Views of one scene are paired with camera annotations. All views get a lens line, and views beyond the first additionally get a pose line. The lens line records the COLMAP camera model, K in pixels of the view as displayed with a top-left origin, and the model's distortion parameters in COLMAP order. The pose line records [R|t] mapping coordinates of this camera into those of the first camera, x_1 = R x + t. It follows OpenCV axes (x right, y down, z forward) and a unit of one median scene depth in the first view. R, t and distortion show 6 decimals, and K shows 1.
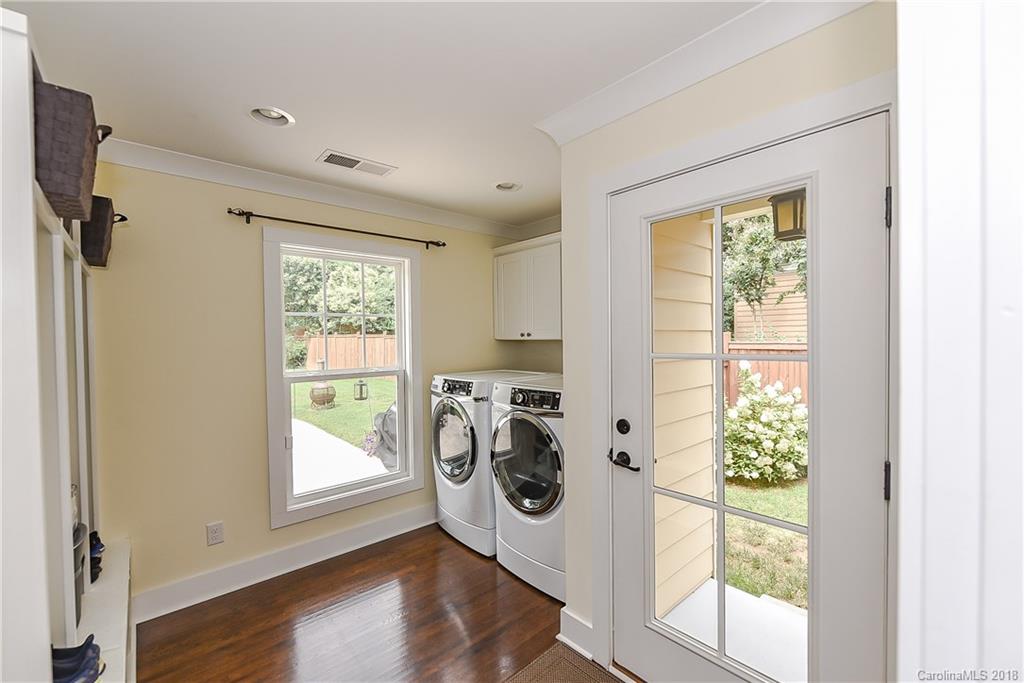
lens RADIAL K [[419.9, 0, 513.5], [0, 419.9, 342.6], [0, 0, 1]] dist [0.004735, -0.003304]
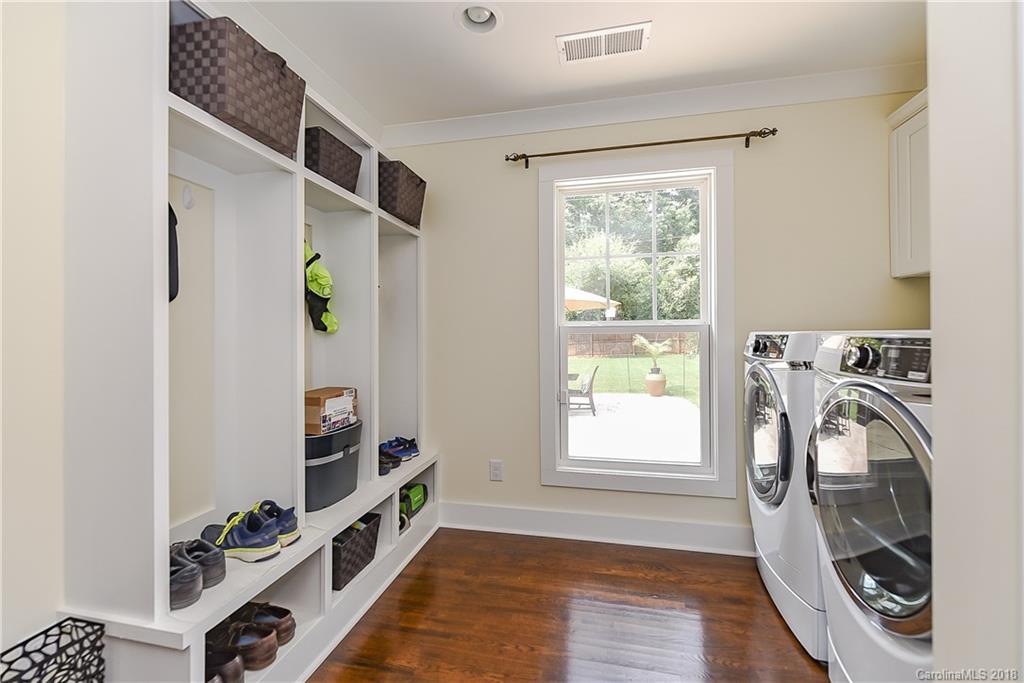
lens RADIAL K [[419.9, 0, 516.6], [0, 419.9, 330.5], [0, 0, 1]] dist [0.004735, -0.003304]
pose [[0.597844, 0.007293, -0.801579, 0.139075], [-0.009836, 0.999950, 0.001762, 0.090886], [0.801552, 0.006831, 0.597886, 0.366856]]
